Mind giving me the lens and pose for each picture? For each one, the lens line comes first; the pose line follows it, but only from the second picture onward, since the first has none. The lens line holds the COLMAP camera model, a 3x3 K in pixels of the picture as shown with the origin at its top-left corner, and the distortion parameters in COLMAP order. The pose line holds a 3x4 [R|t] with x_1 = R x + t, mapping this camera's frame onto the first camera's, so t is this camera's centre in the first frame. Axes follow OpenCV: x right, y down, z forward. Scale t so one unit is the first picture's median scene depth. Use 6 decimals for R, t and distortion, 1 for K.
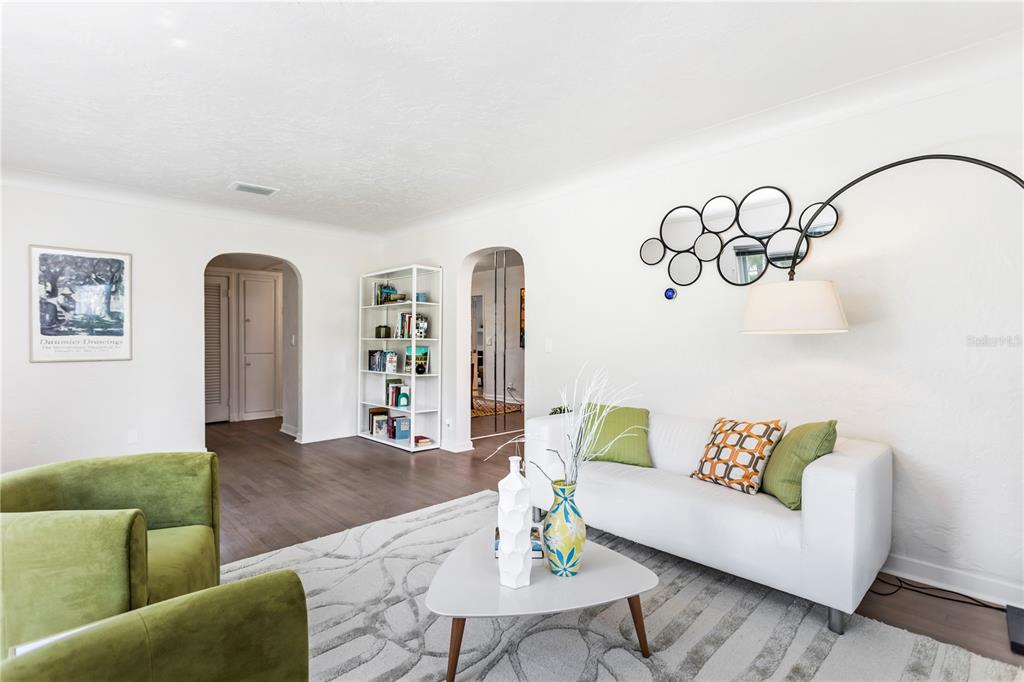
lens RADIAL K [[489.7, 0, 509.9], [0, 489.7, 342.3], [0, 0, 1]] dist [-0.005917, 0.001125]
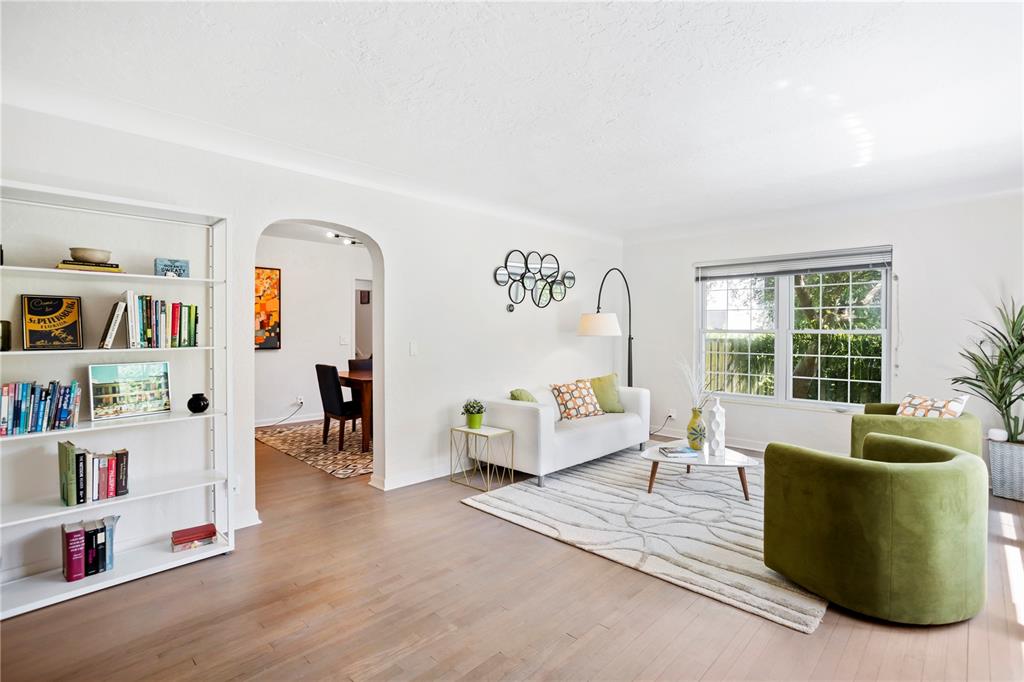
lens RADIAL K [[489.7, 0, 509.5], [0, 489.7, 335.3], [0, 0, 1]] dist [-0.005917, 0.001125]
pose [[-0.023364, -0.014653, 0.999620, -1.179552], [0.004423, 0.999881, 0.014760, -0.042277], [-0.999717, 0.004766, -0.023297, 1.093508]]
